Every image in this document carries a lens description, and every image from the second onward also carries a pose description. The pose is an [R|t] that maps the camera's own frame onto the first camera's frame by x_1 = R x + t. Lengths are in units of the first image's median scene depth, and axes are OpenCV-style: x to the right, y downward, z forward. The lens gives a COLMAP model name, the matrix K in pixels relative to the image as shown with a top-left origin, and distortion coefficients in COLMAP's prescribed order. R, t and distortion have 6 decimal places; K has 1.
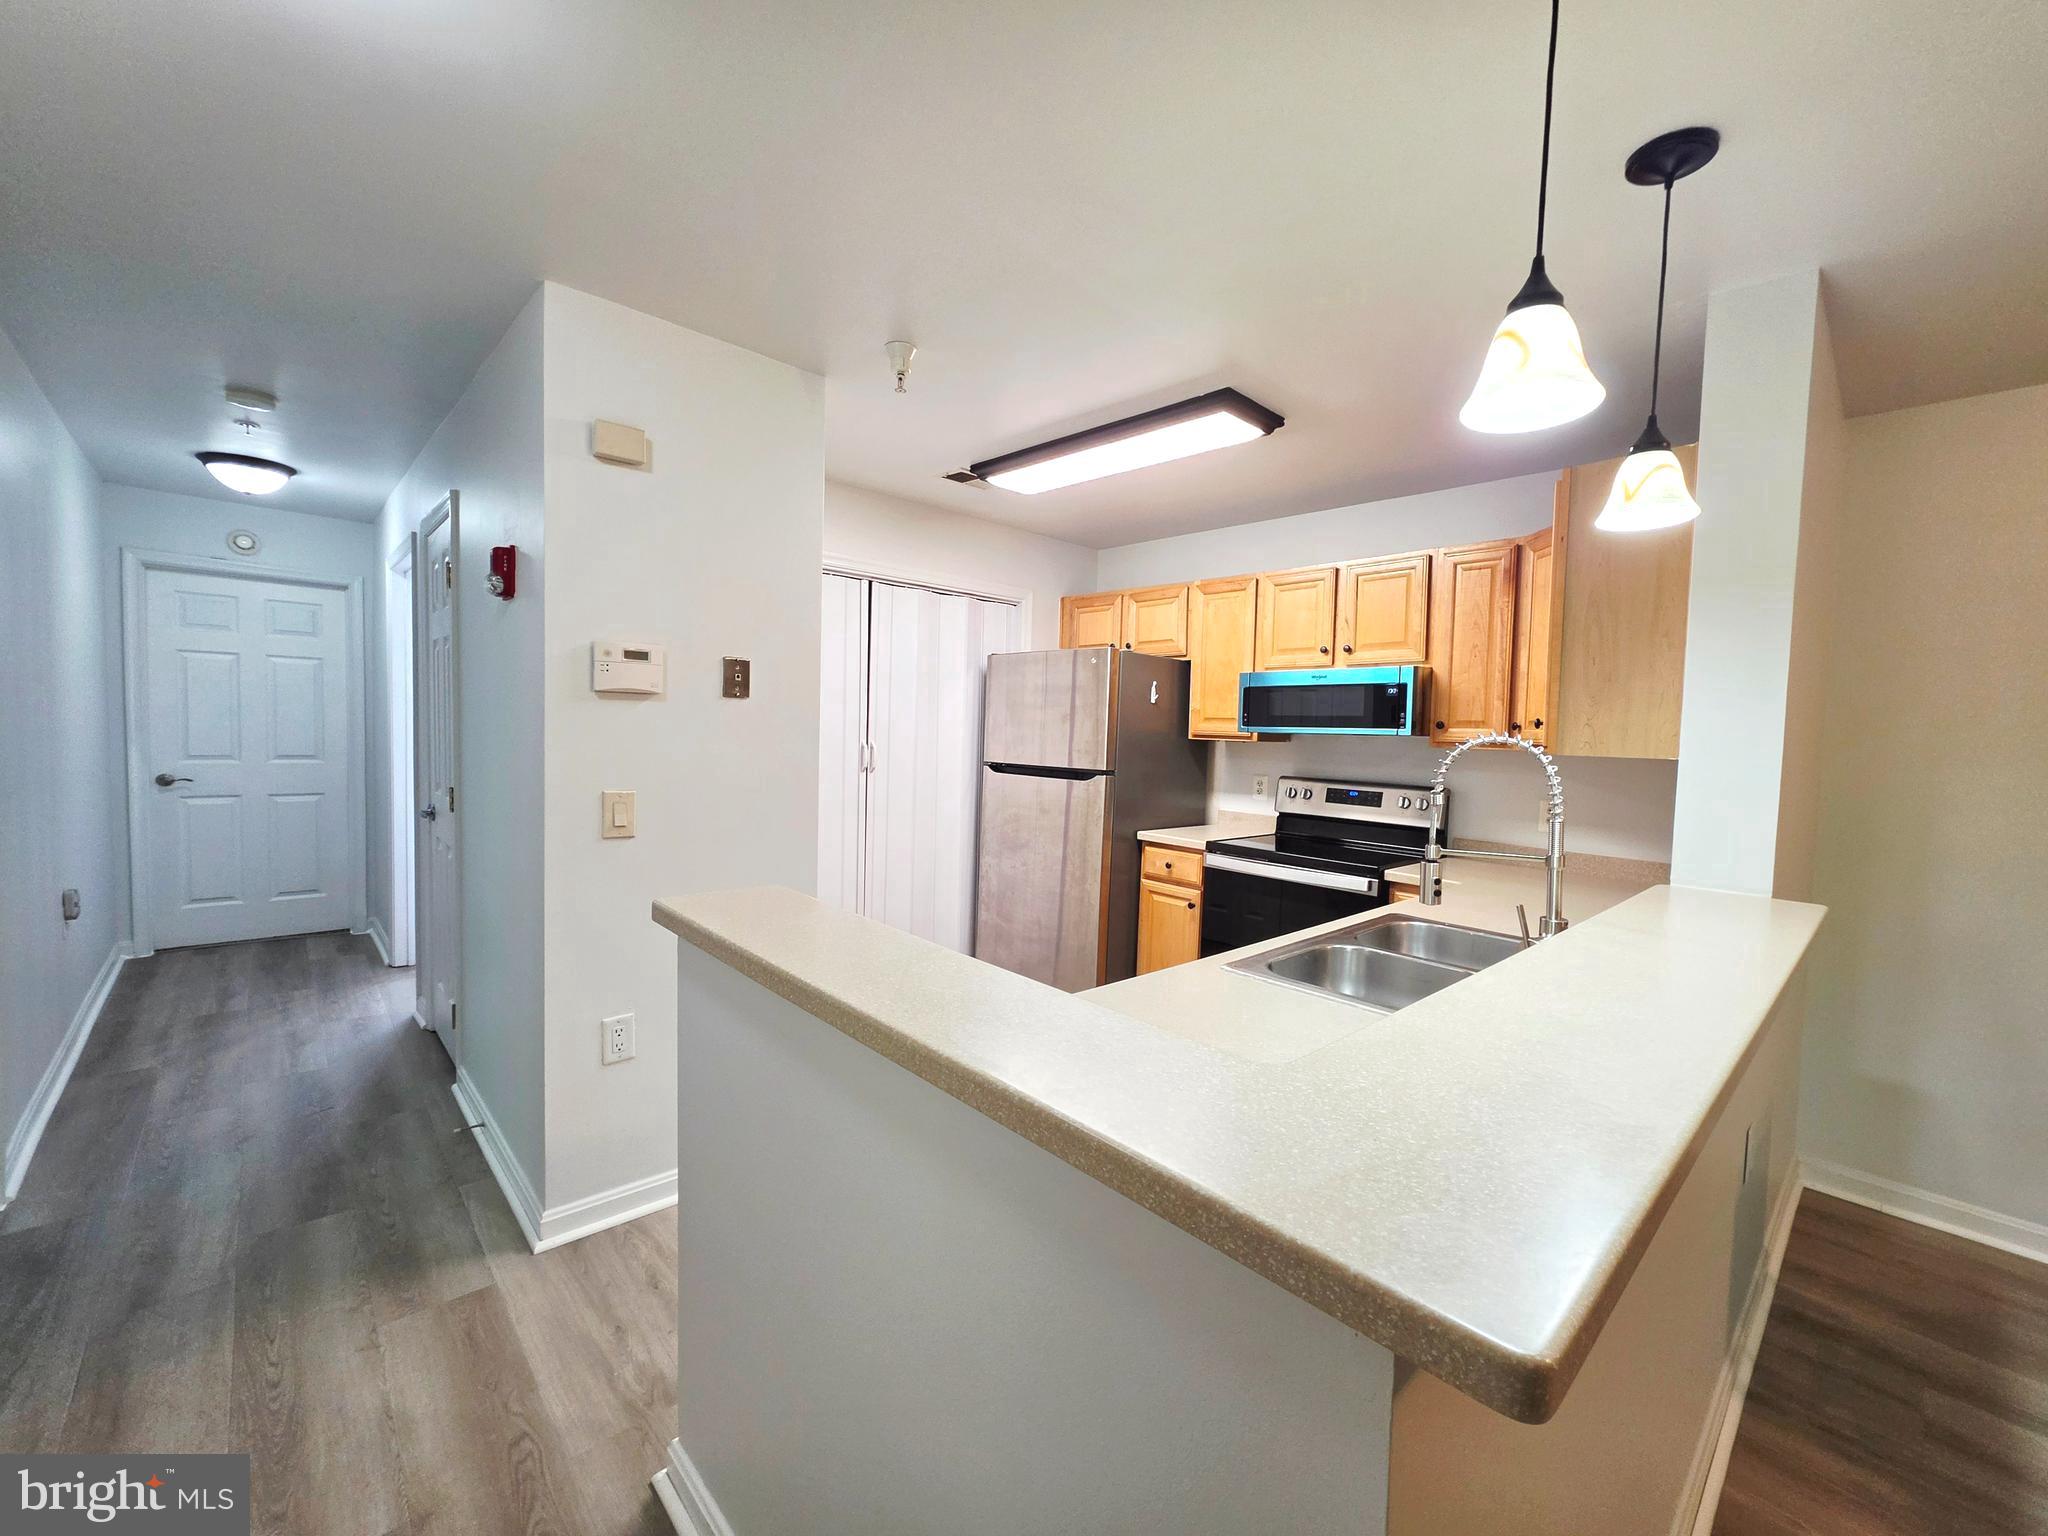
lens RADIAL K [[820.5, 0, 1038.9], [0, 820.5, 770.2], [0, 0, 1]] dist [0.001400, 0.000099]
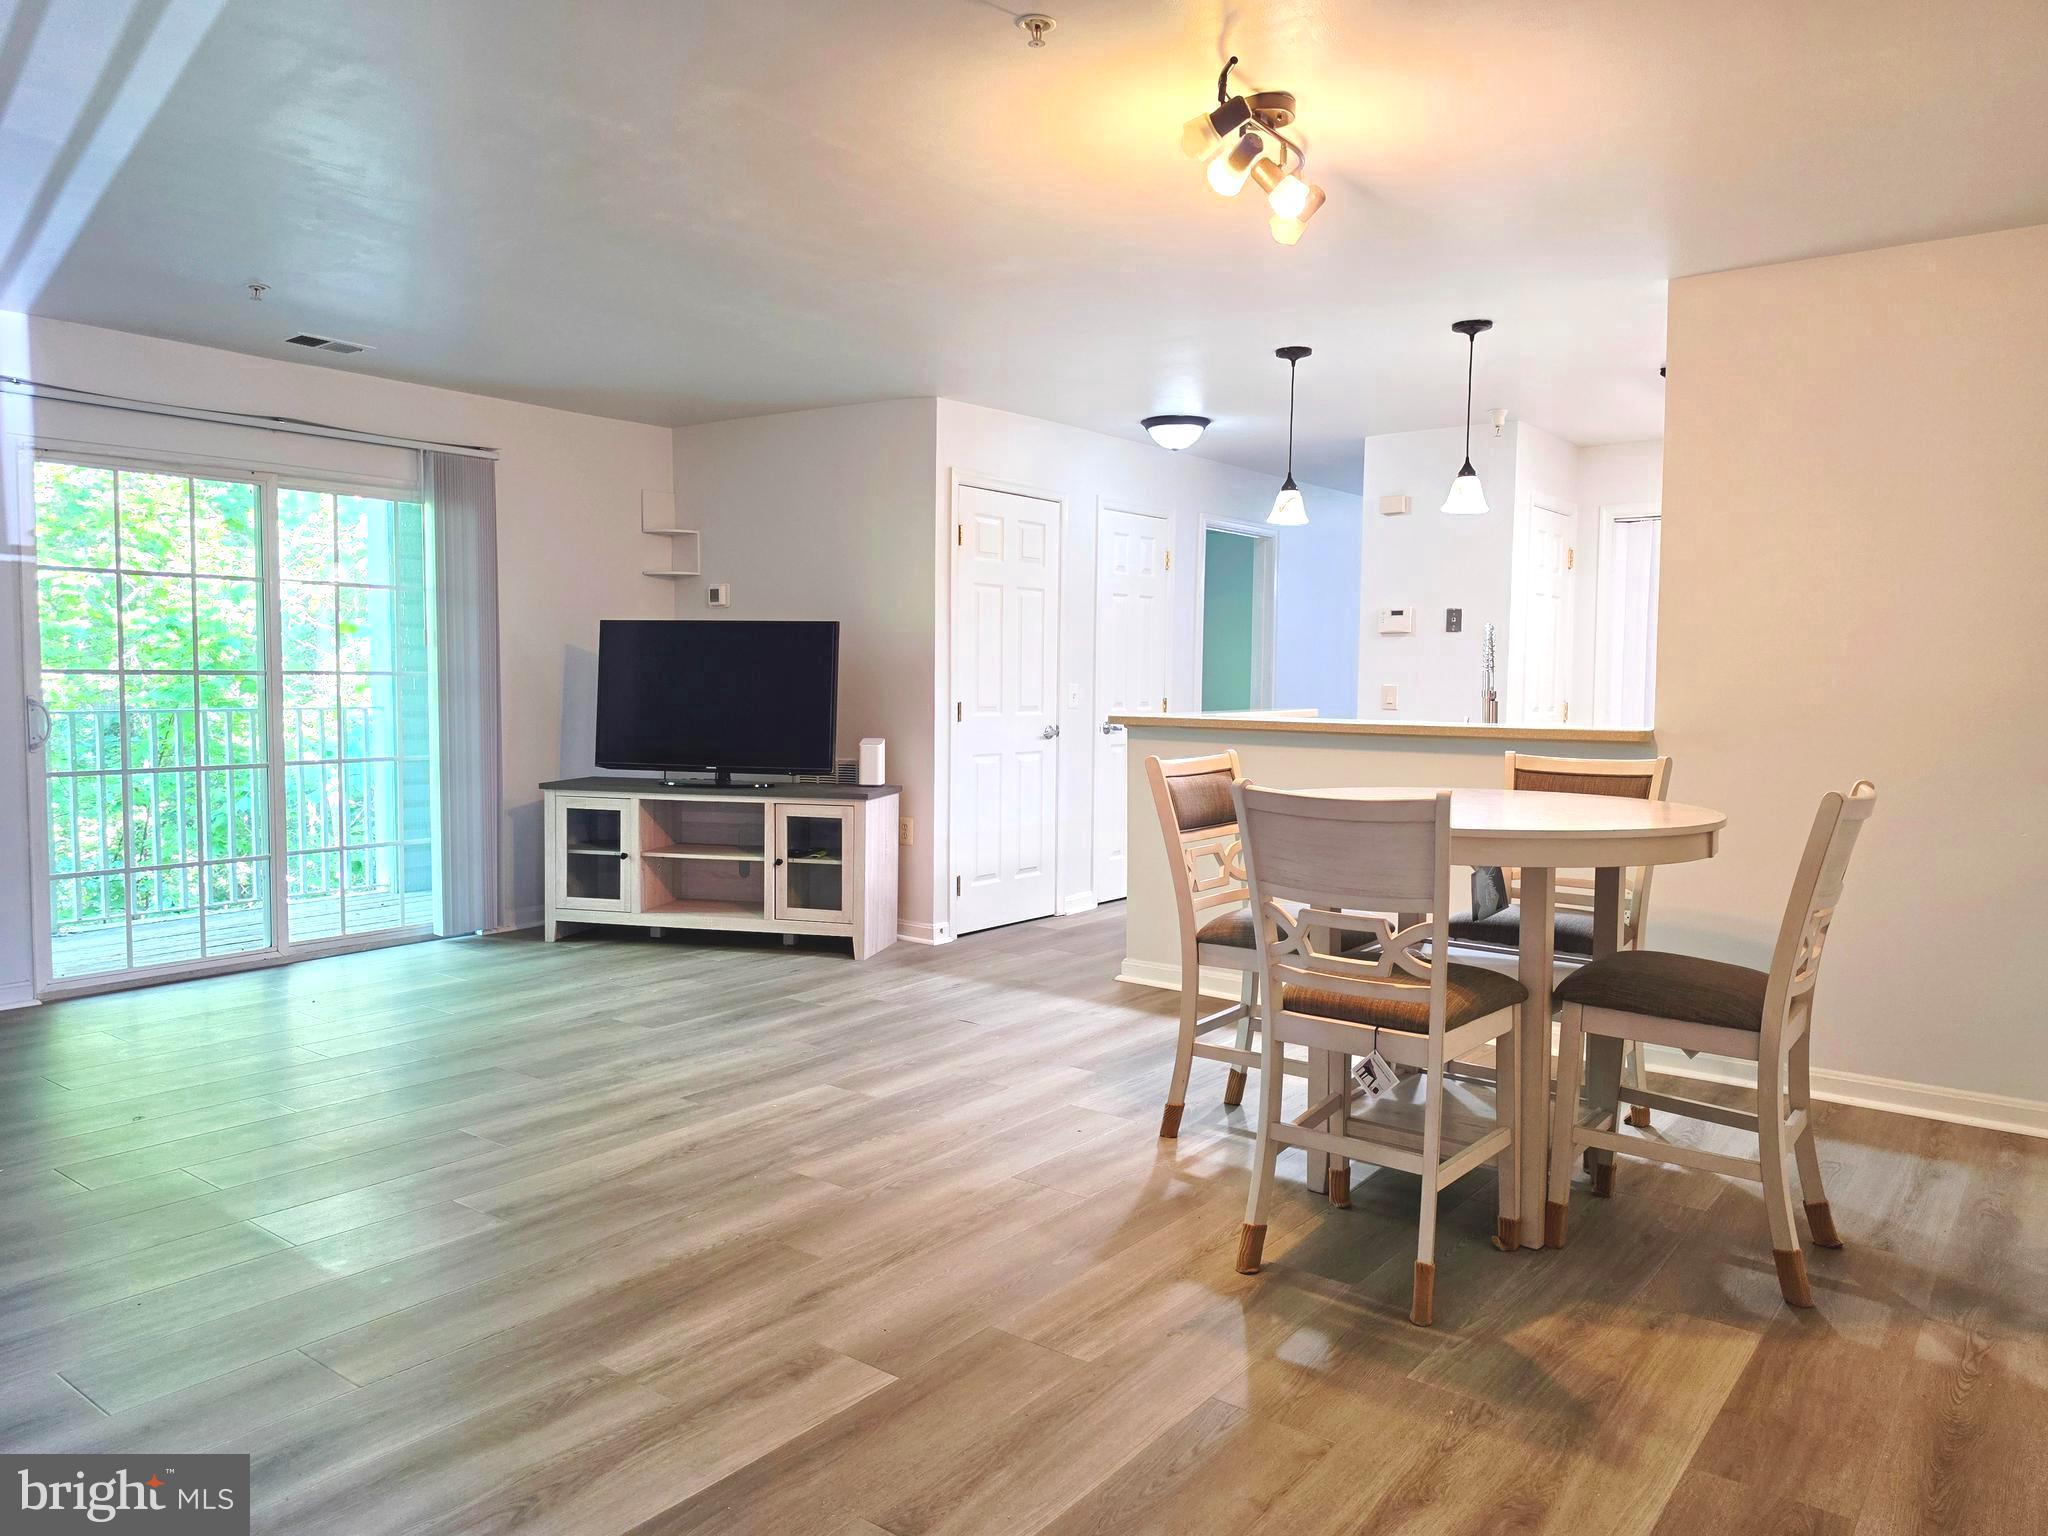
lens RADIAL K [[1402.4, 0, 1025.3], [0, 1402.4, 805.2], [0, 0, 1]] dist [0.031185, -0.000737]
pose [[0.165240, 0.058856, -0.984496, 1.605628], [-0.057374, 0.997101, 0.049980, 0.117925], [0.984583, 0.048226, 0.168138, -0.231259]]
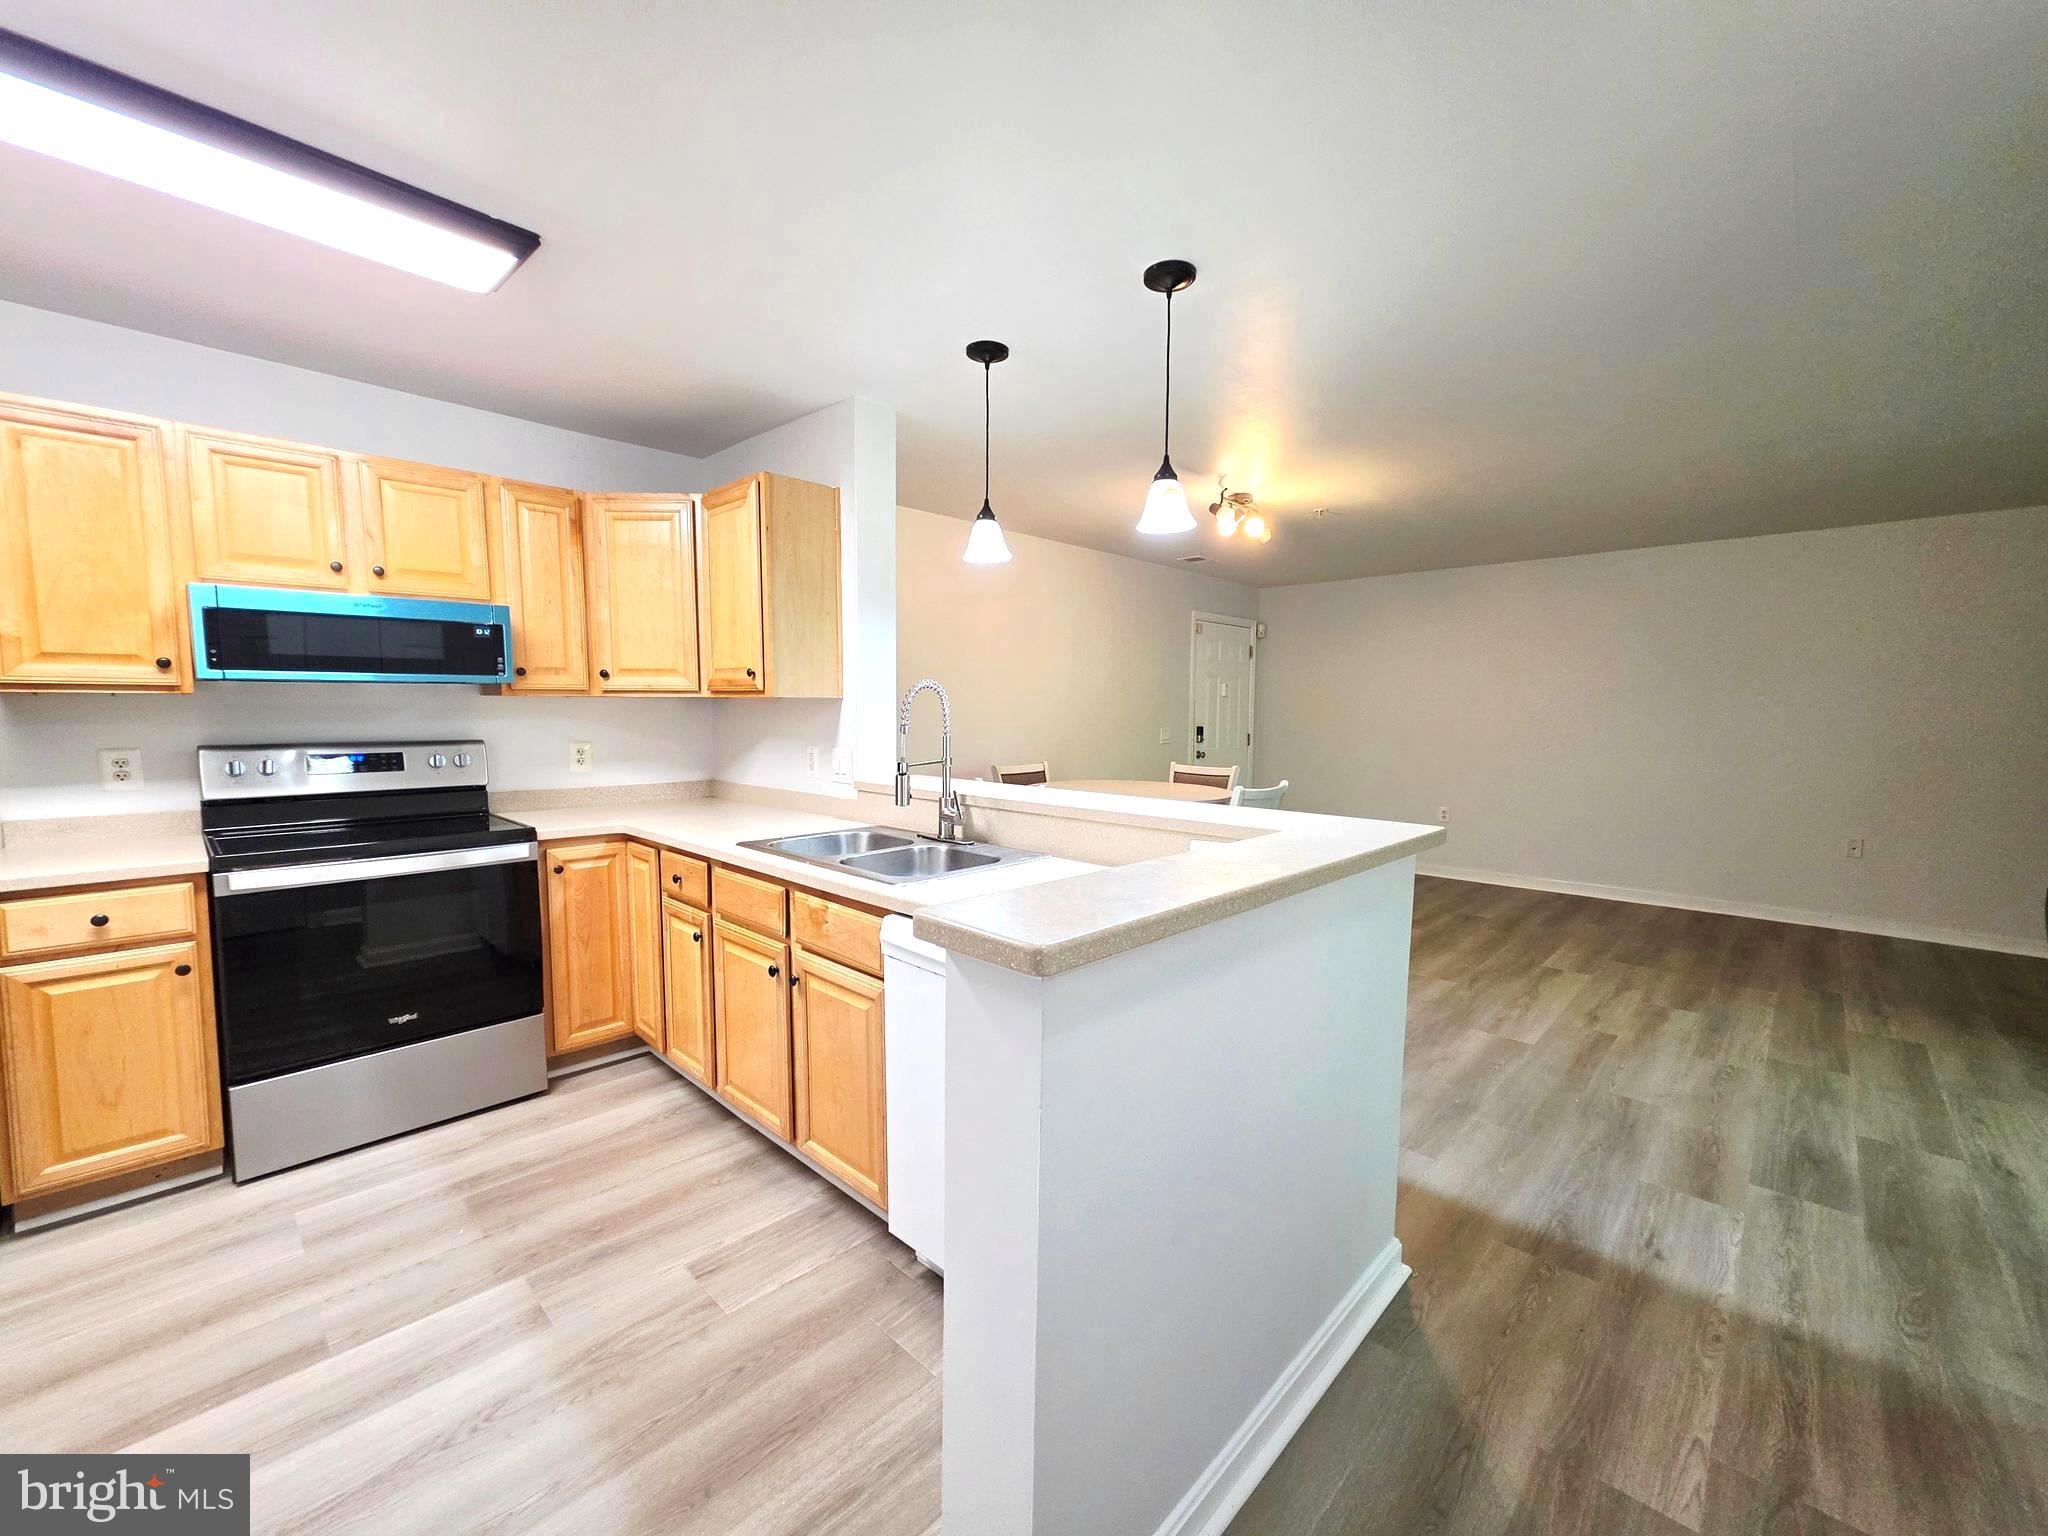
lens RADIAL K [[820.5, 0, 1038.9], [0, 820.5, 770.2], [0, 0, 1]] dist [0.001400, 0.000099]
pose [[-0.056560, -0.112199, 0.992075, -0.435633], [0.045023, 0.992368, 0.114799, -0.020945], [-0.997384, 0.051159, -0.051077, 0.405499]]
